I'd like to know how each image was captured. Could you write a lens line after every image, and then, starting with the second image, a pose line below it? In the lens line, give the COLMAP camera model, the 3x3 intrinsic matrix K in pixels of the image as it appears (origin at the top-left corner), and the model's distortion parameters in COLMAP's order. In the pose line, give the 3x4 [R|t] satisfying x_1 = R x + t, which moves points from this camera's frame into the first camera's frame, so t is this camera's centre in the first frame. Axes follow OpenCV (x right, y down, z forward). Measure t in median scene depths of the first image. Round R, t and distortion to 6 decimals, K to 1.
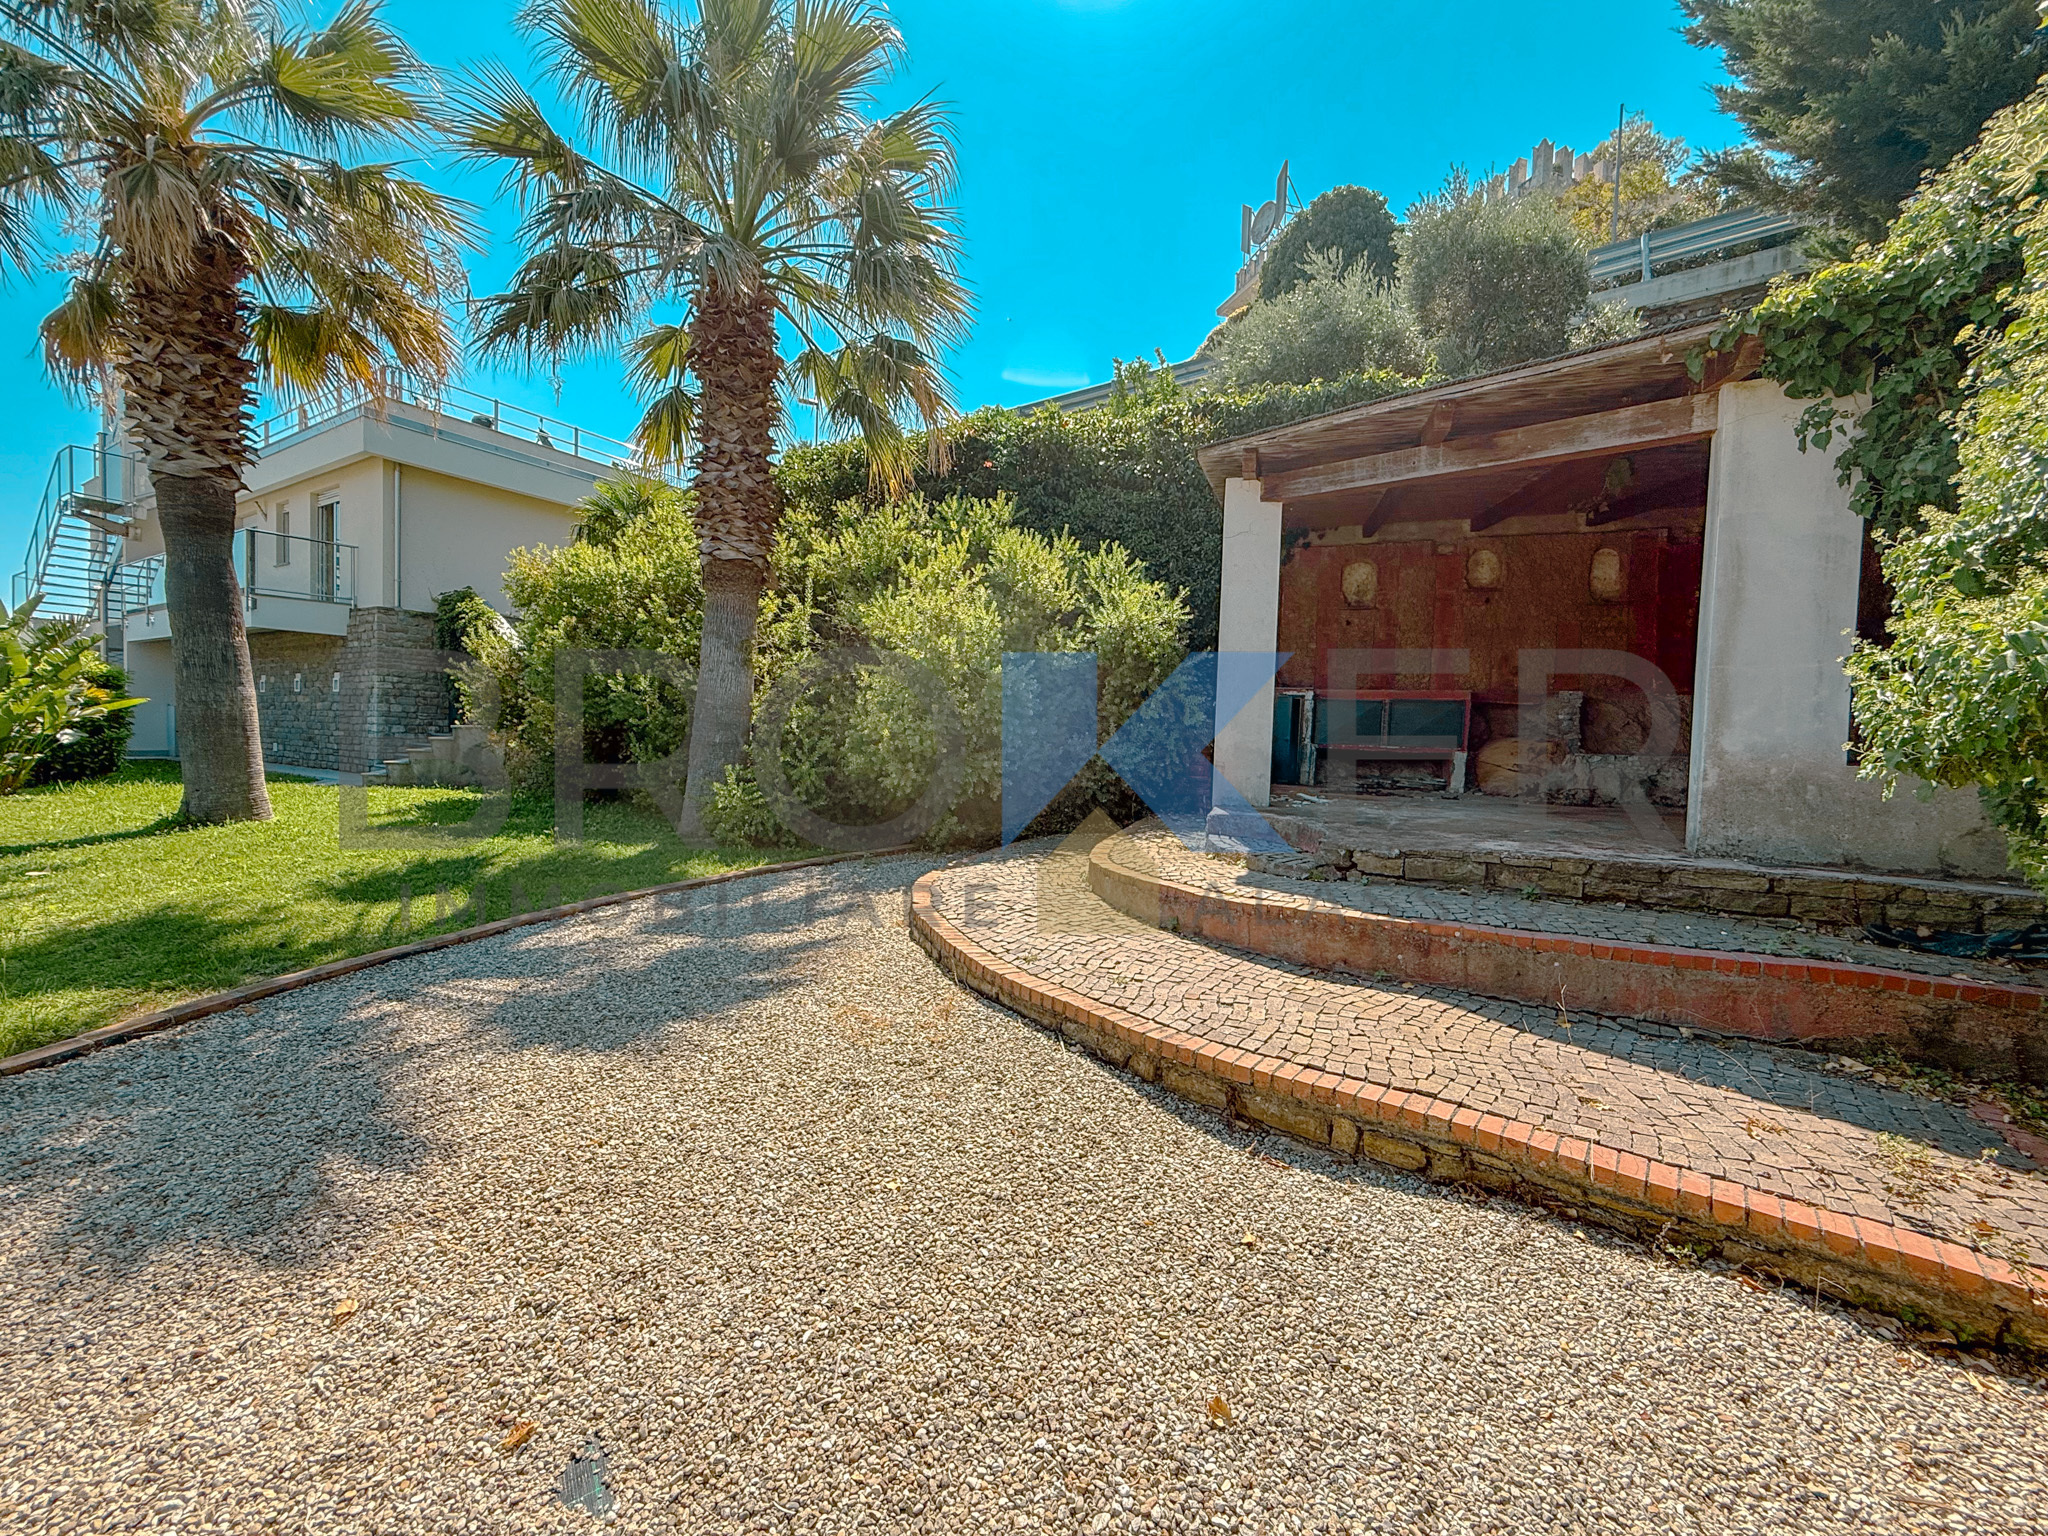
lens RADIAL K [[832.4, 0, 1015.4], [0, 832.4, 770.6], [0, 0, 1]] dist [0.000010, 0.000067]
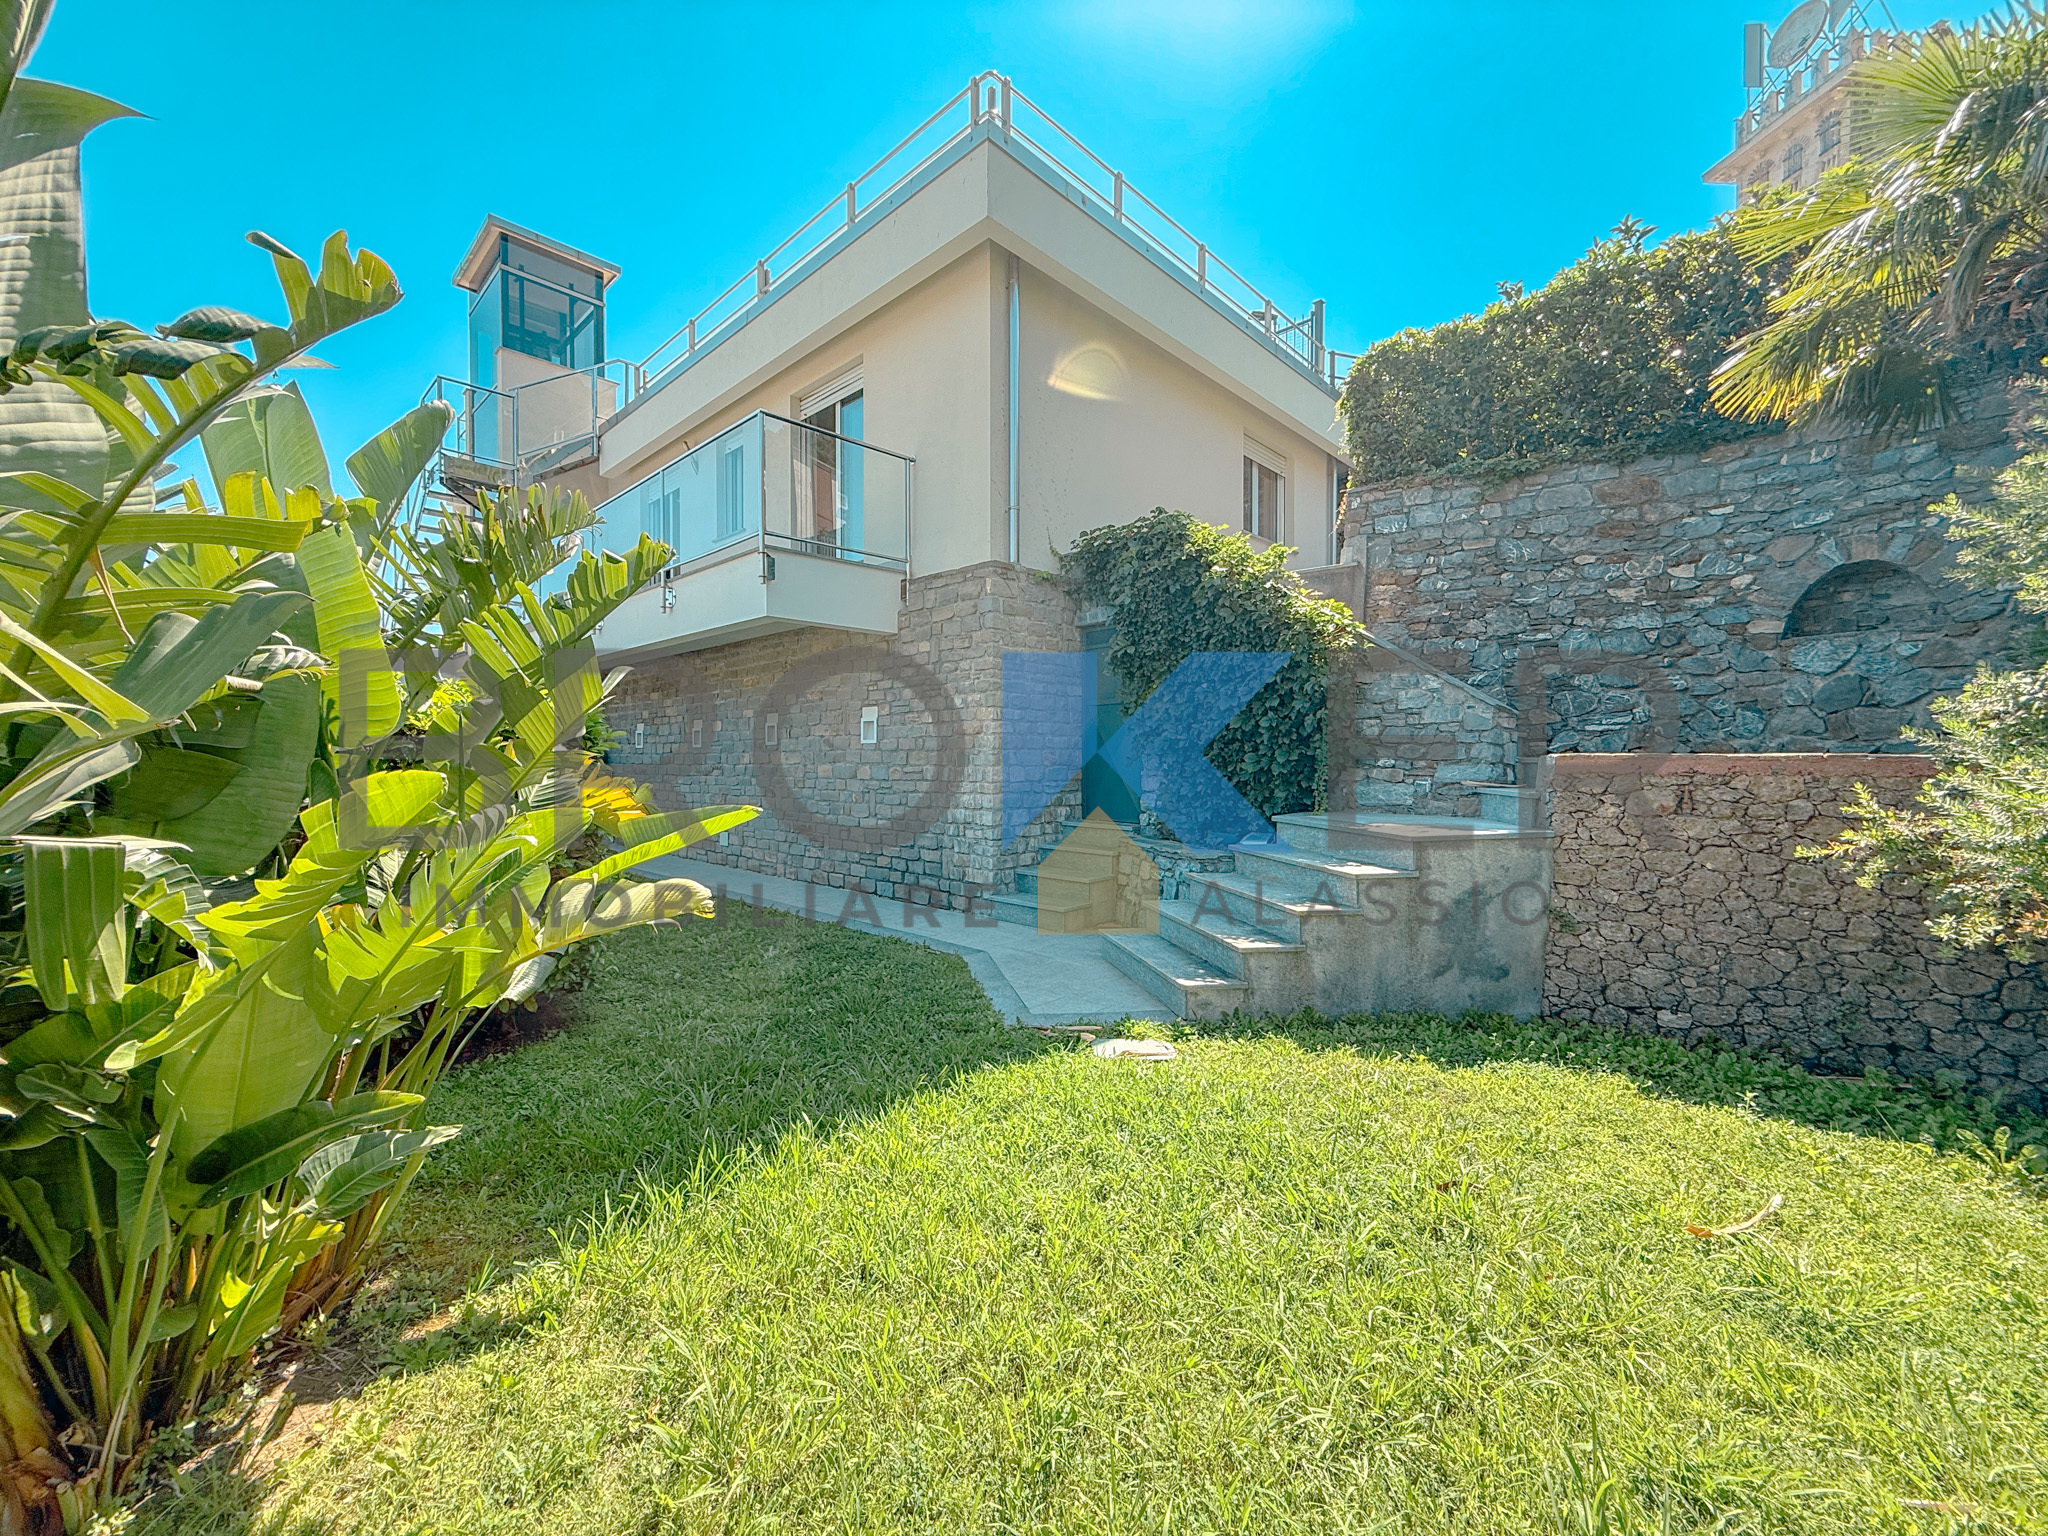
lens RADIAL K [[817.2, 0, 1013.7], [0, 817.2, 771.1], [0, 0, 1]] dist [-0.000225, -0.000052]
pose [[0.977767, -0.027156, -0.207927, -0.946911], [0.020755, 0.999243, -0.032907, -0.089265], [0.208663, 0.027859, 0.977591, 0.792585]]
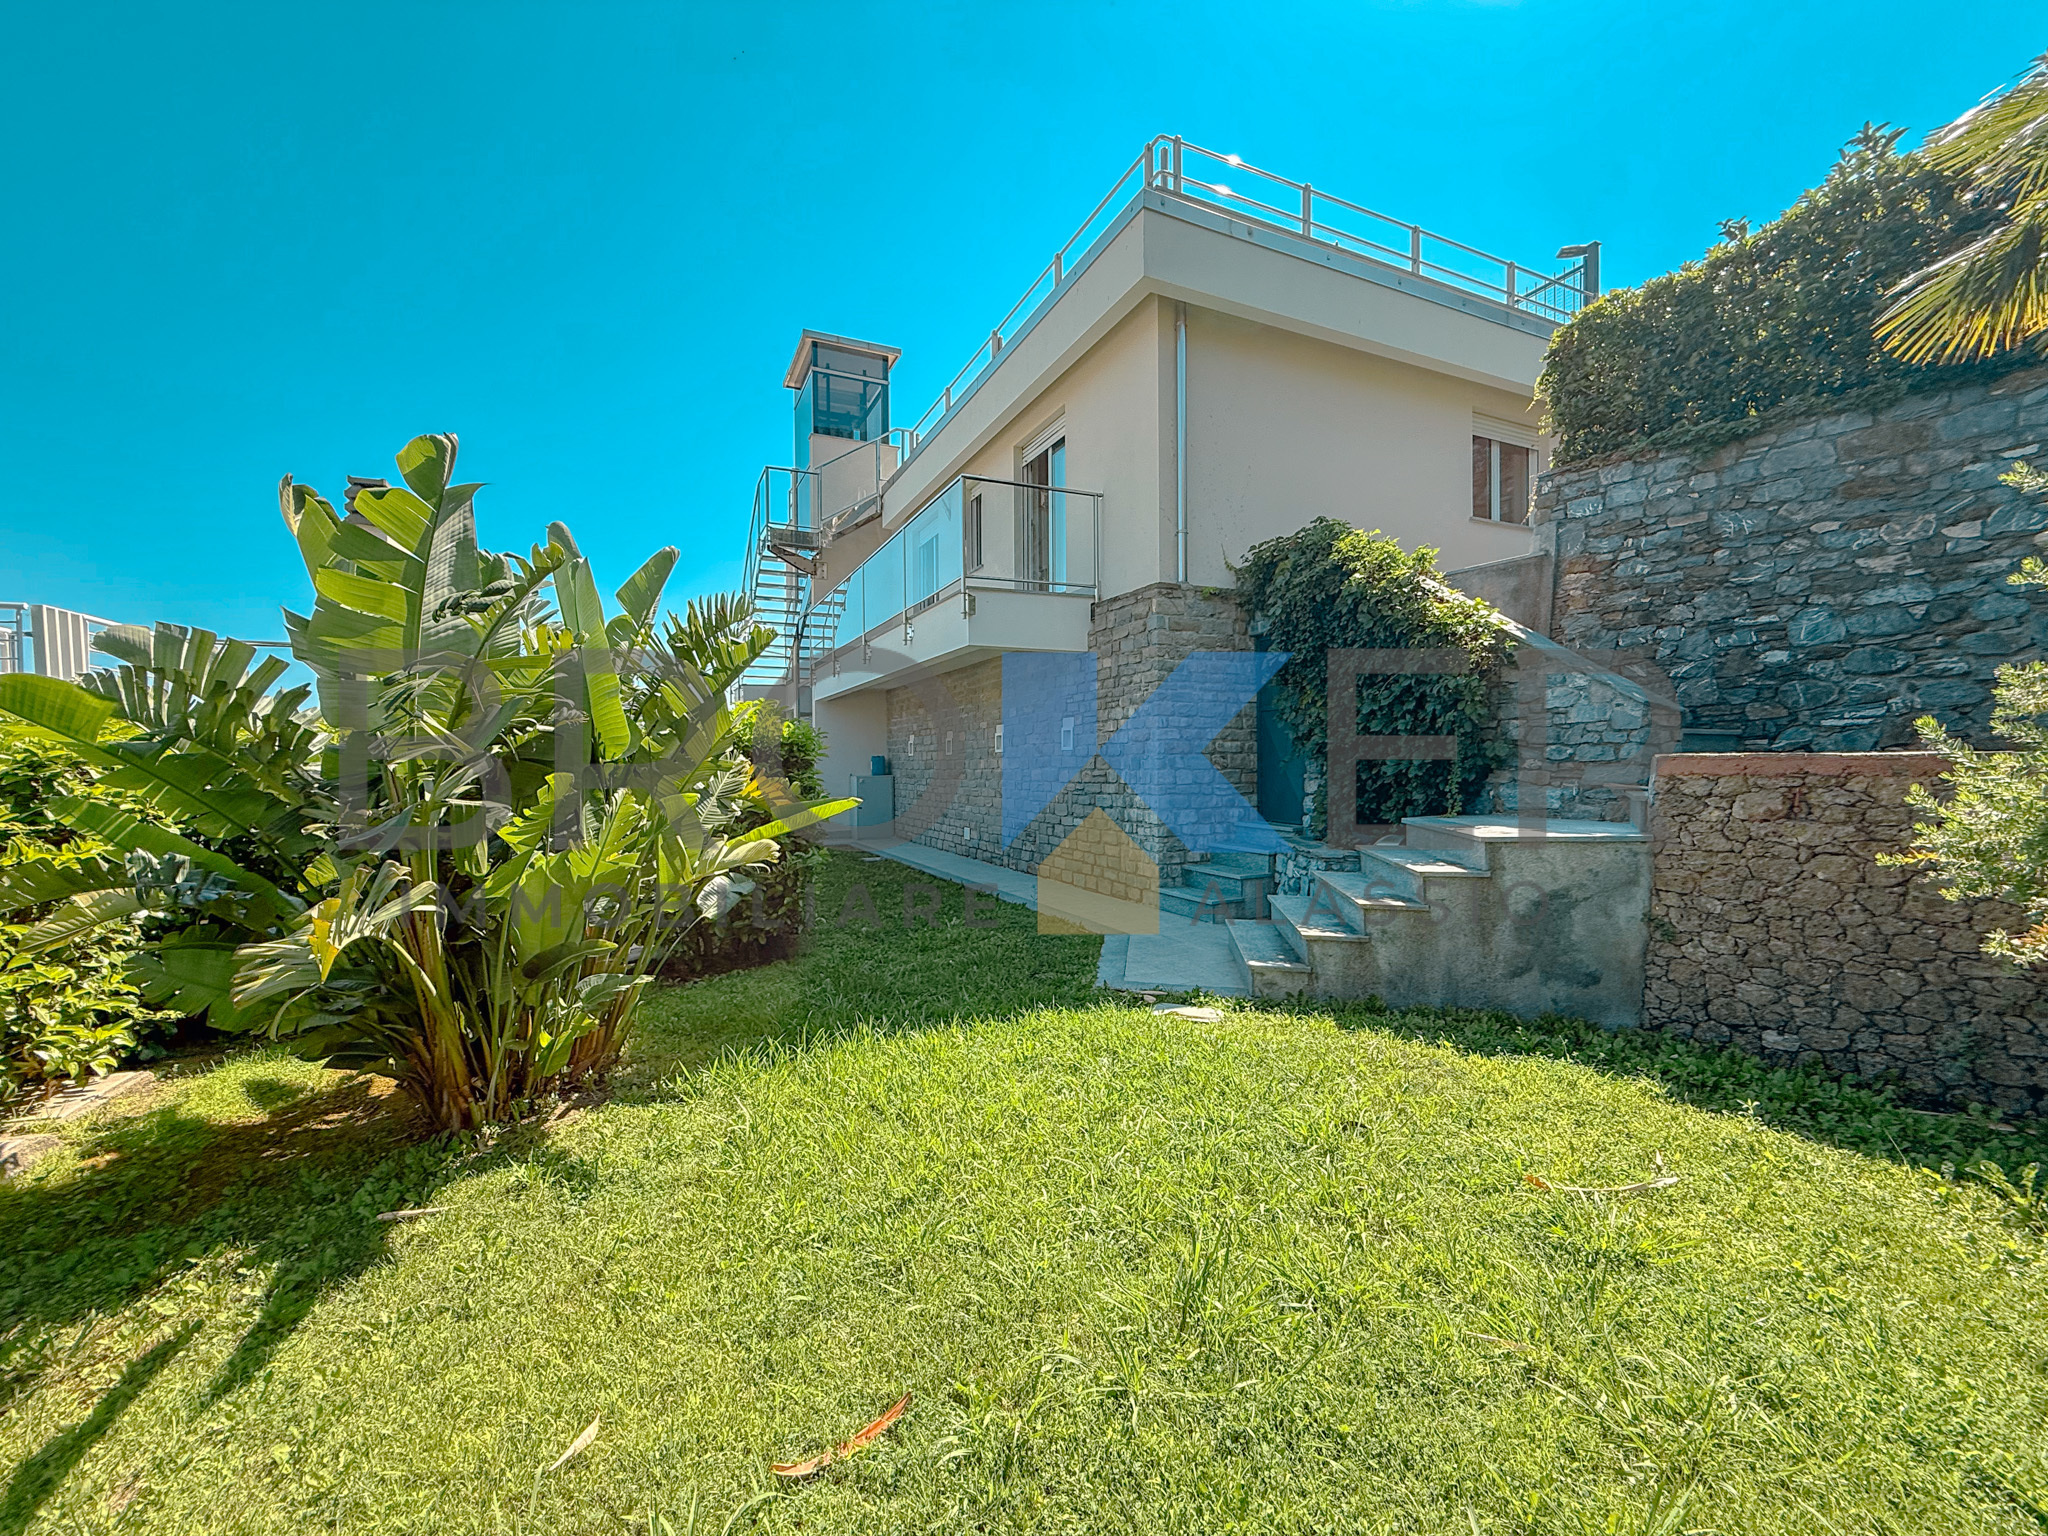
lens RADIAL K [[832.4, 0, 1015.4], [0, 832.4, 770.6], [0, 0, 1]] dist [0.000010, 0.000067]
pose [[0.836690, -0.031609, -0.546764, -0.802483], [0.008230, 0.998946, -0.045156, -0.082418], [0.547615, 0.033281, 0.836068, 0.748426]]
